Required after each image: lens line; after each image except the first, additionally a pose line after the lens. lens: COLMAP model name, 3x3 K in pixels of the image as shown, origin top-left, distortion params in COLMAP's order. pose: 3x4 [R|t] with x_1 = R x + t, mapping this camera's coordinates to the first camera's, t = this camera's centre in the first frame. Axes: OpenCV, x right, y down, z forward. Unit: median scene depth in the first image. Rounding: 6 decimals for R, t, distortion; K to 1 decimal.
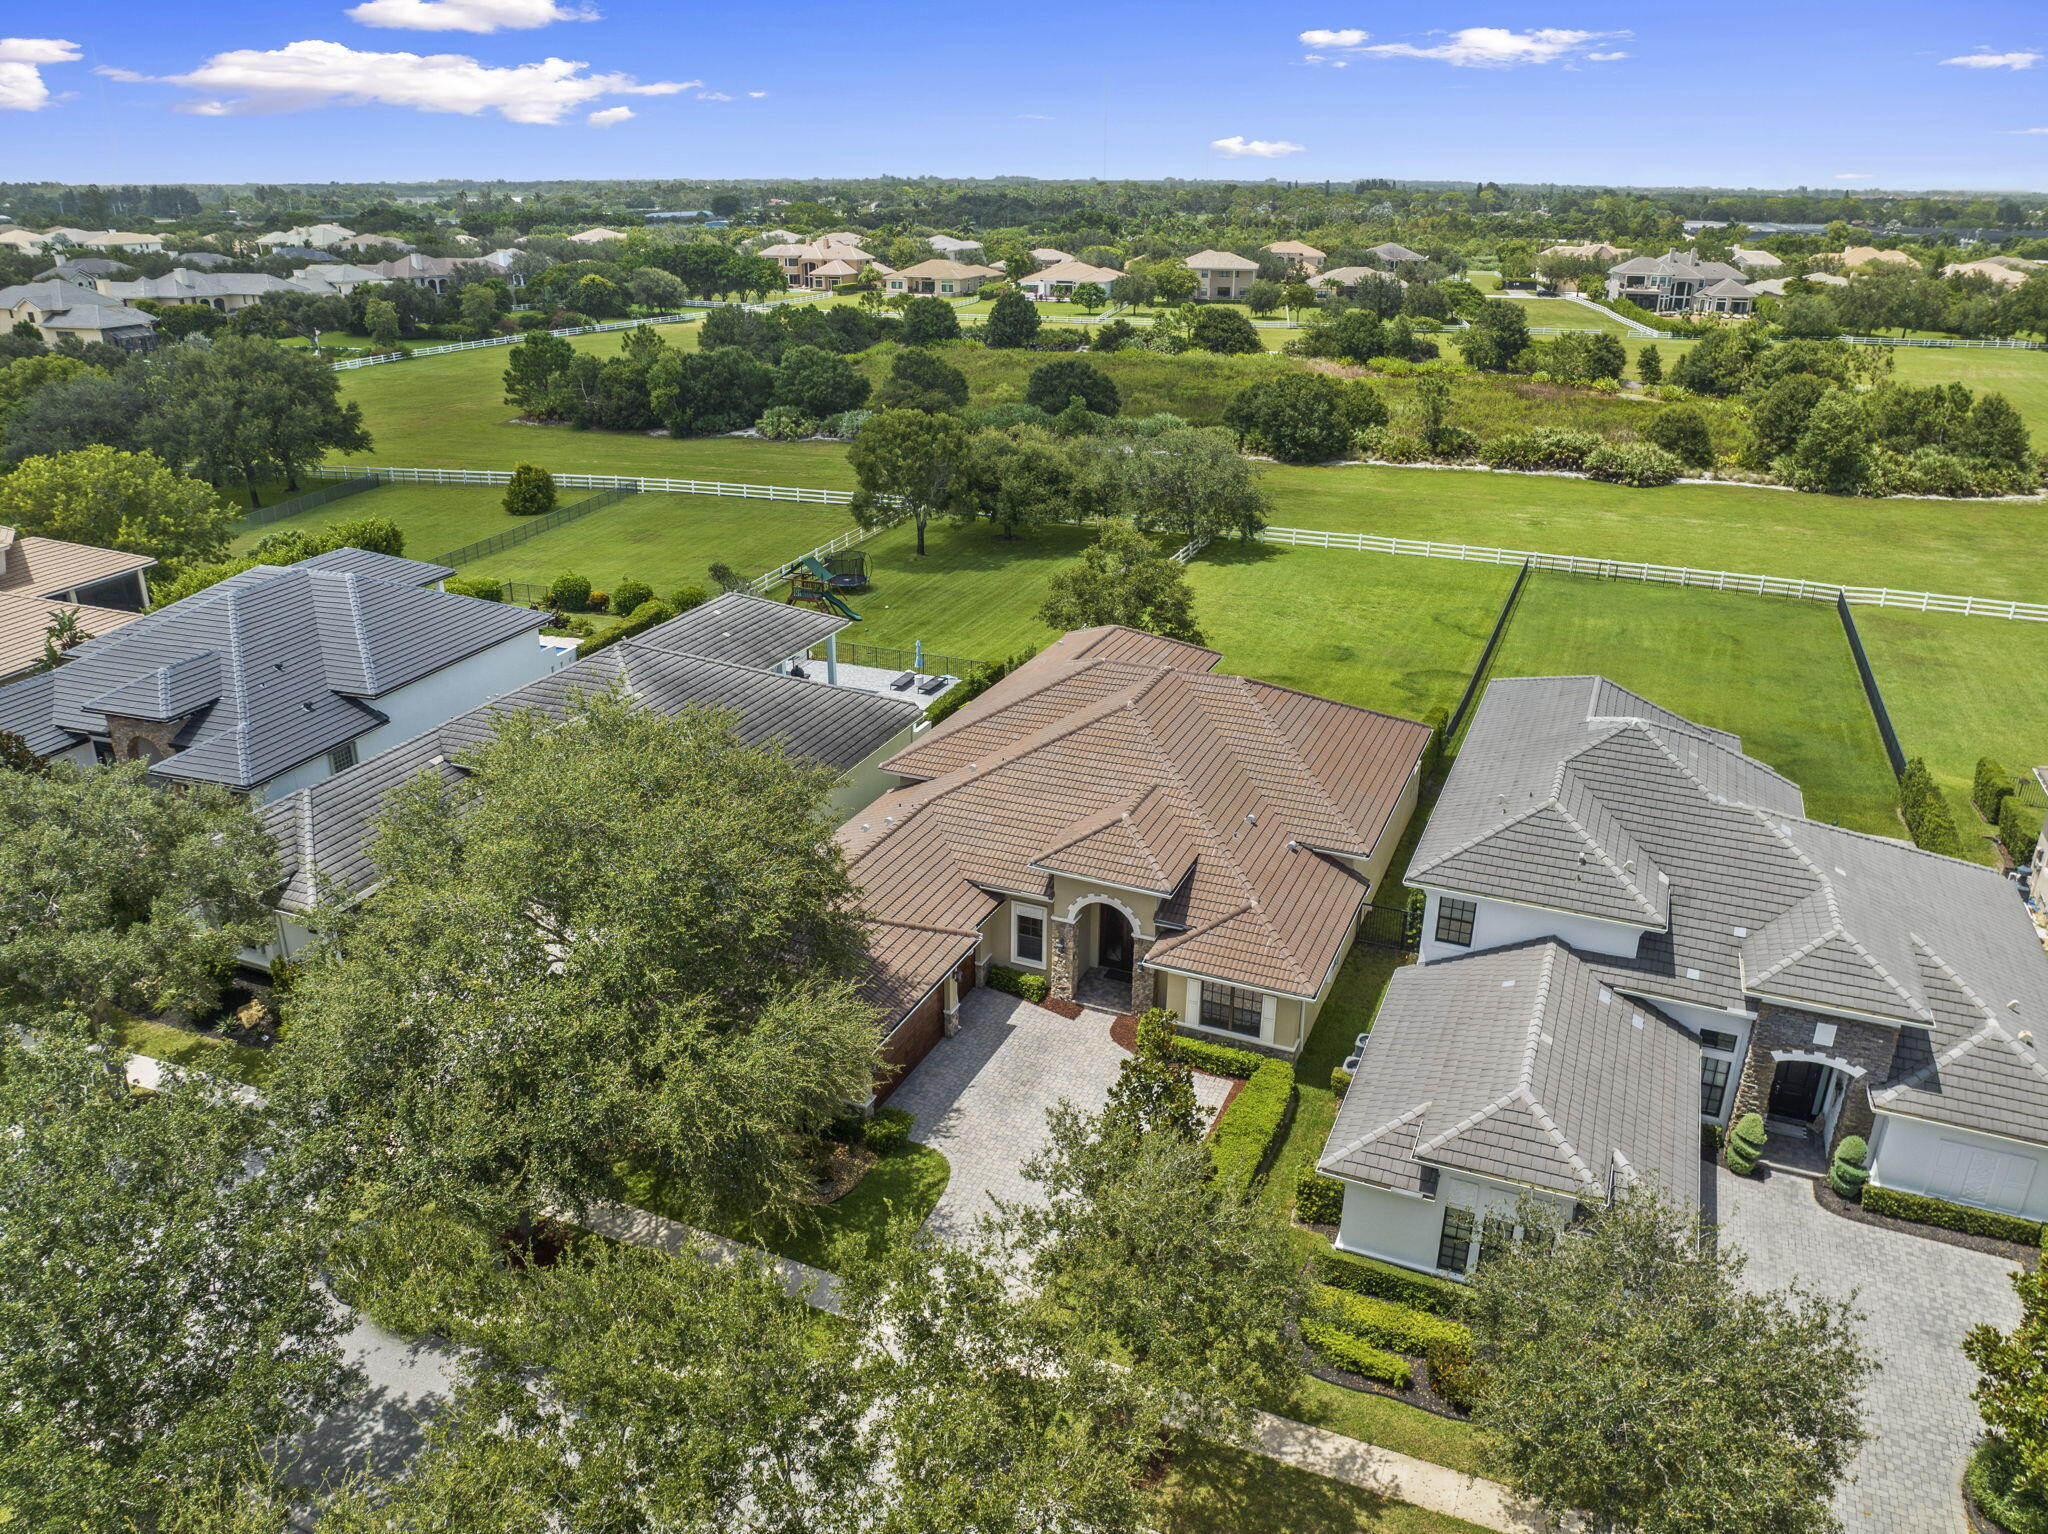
lens RADIAL K [[1444.4, 0, 1024.0], [0, 1444.4, 767.0], [0, 0, 1]] dist [-0.036592, -0.002036]
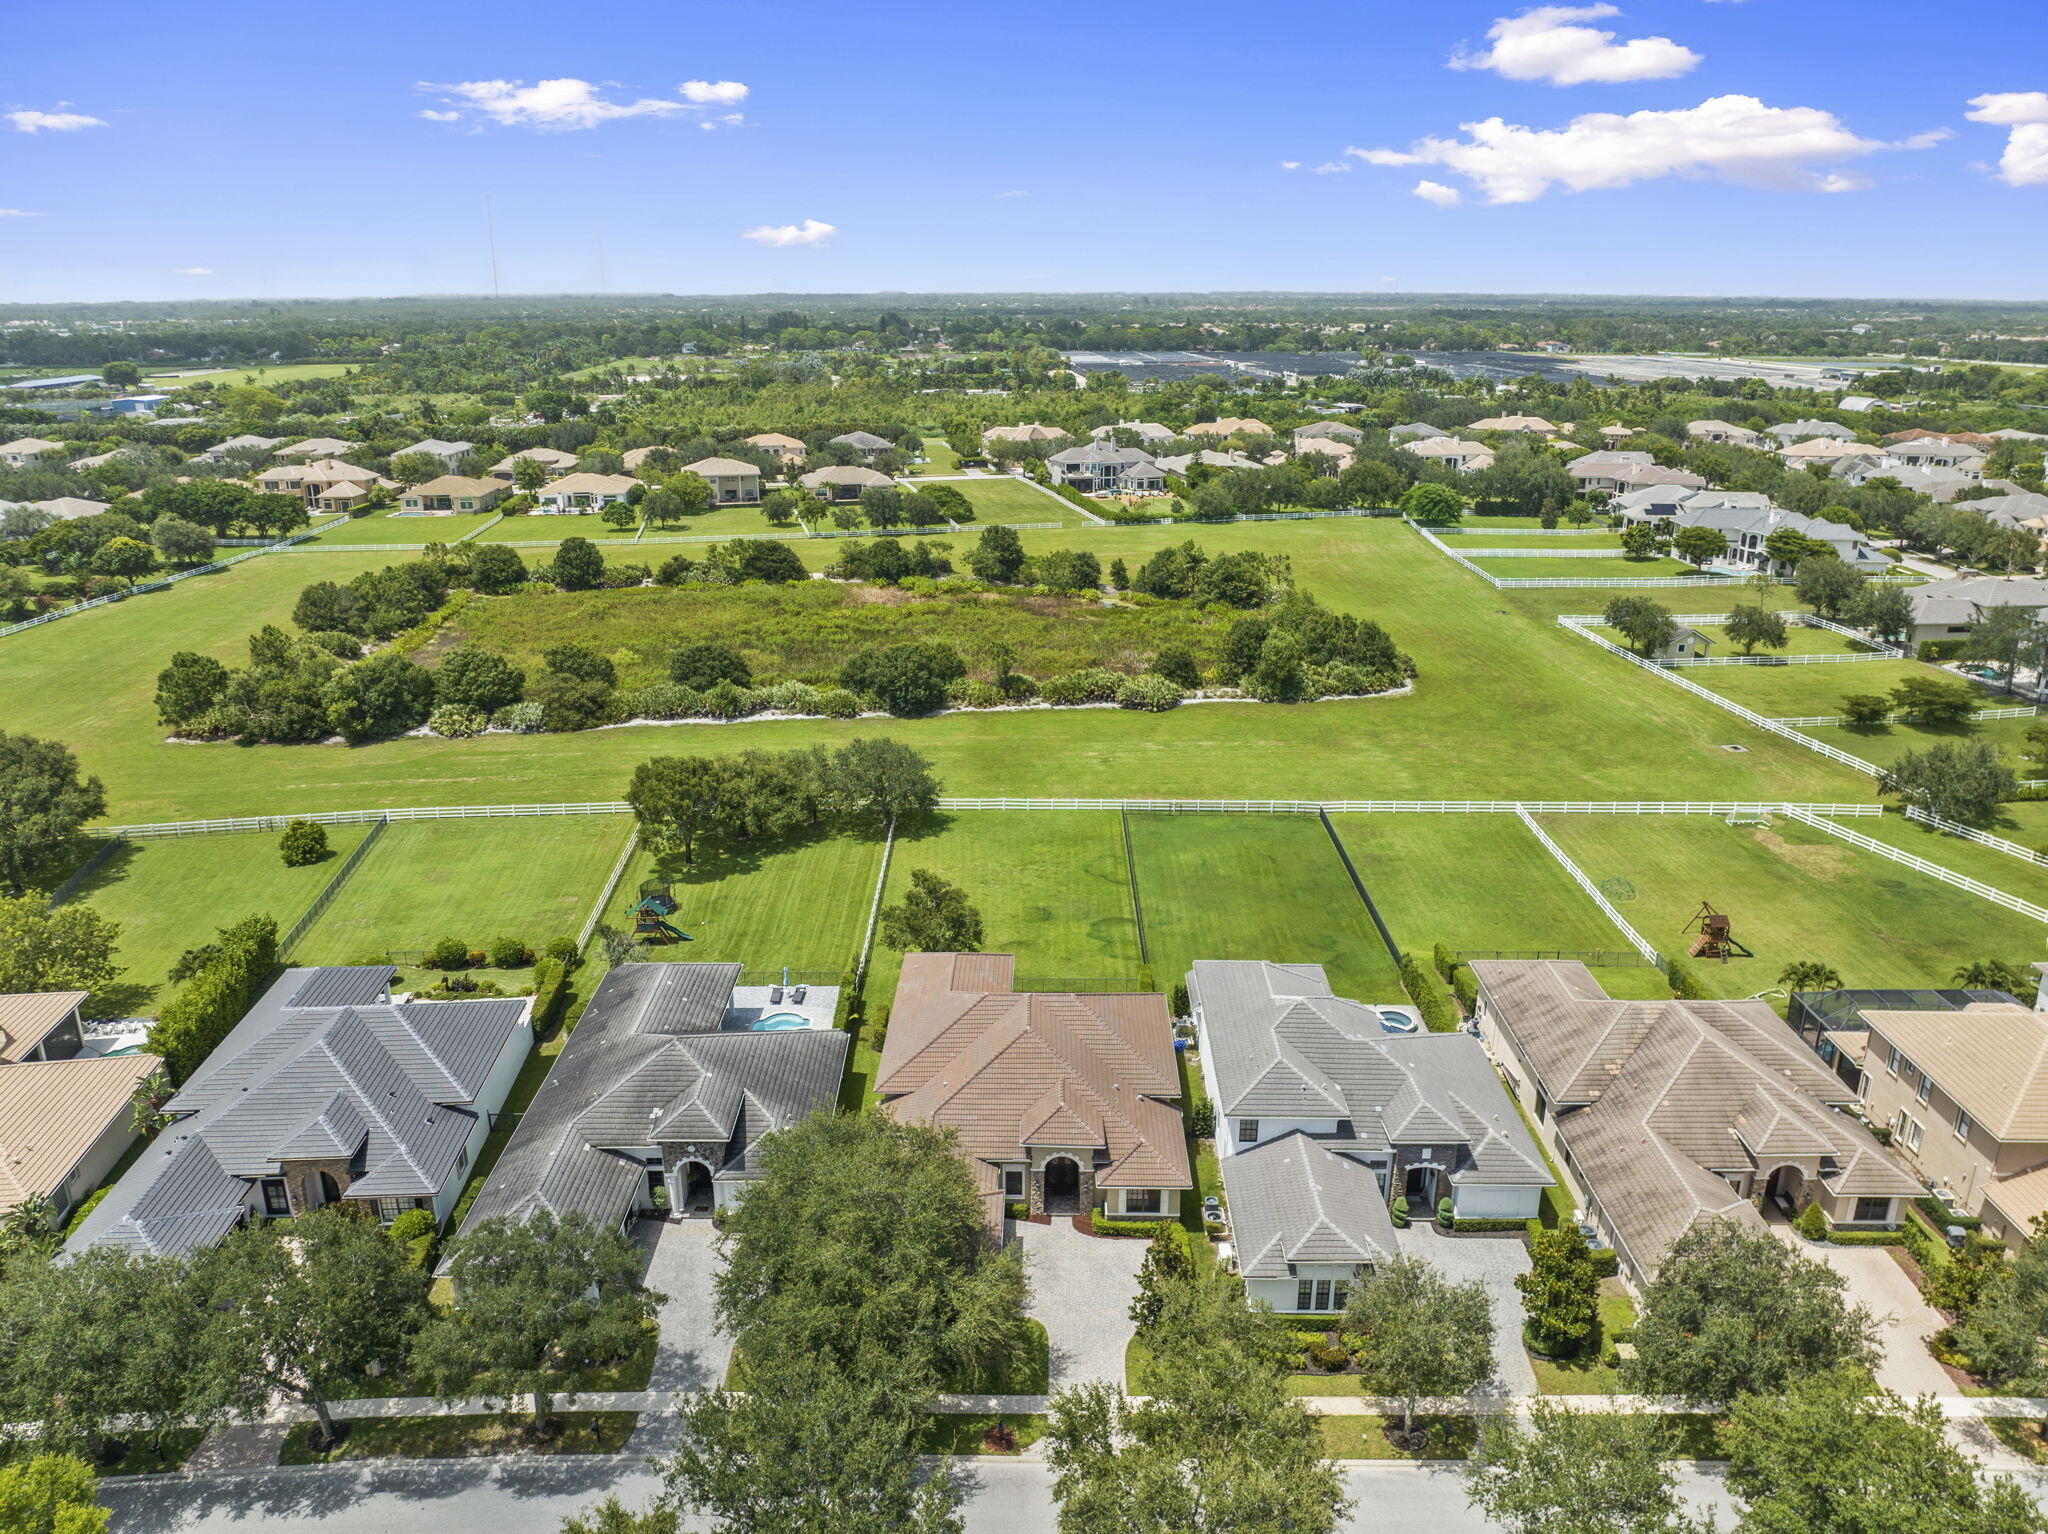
lens RADIAL K [[1442.7, 0, 1024.0], [0, 1442.7, 767.0], [0, 0, 1]] dist [-0.042848, 0.012410]
pose [[0.923192, -0.125606, 0.363236, -0.248329], [0.149094, 0.988121, -0.037246, -0.139726], [-0.354243, 0.088541, 0.930952, -0.295403]]
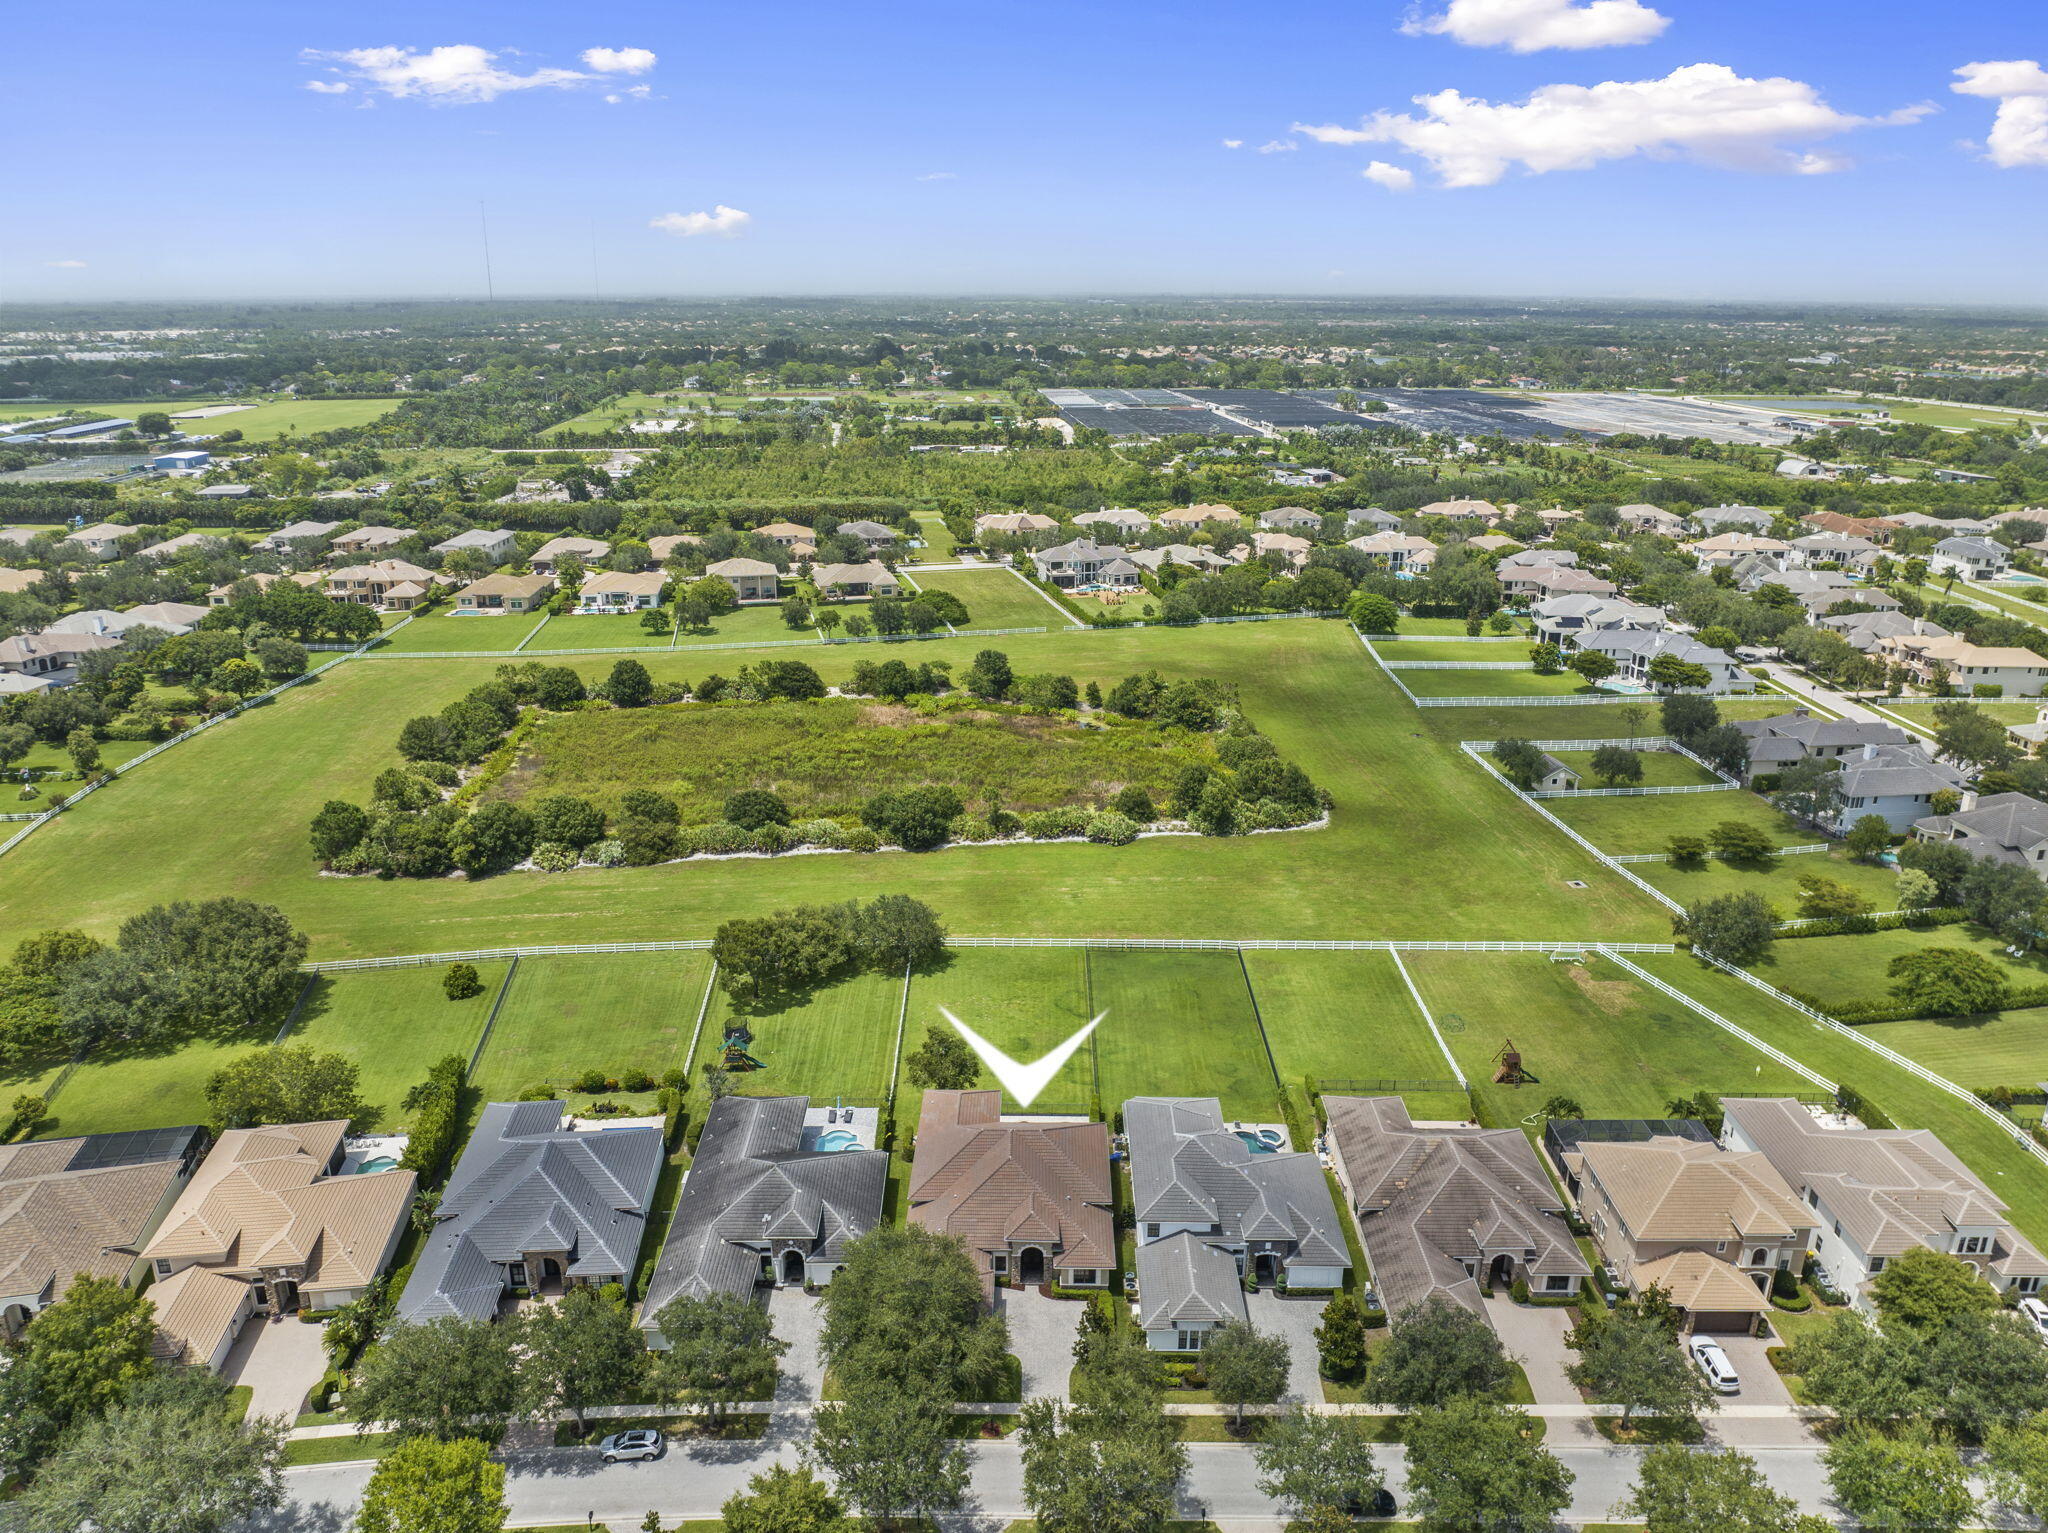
lens RADIAL K [[1444.4, 0, 1024.0], [0, 1444.4, 766.5], [0, 0, 1]] dist [-0.036592, -0.002036]
pose [[0.921050, -0.124787, 0.368910, -0.369748], [0.147379, 0.988510, -0.033589, -0.311700], [-0.360480, 0.085307, 0.928858, -0.699341]]
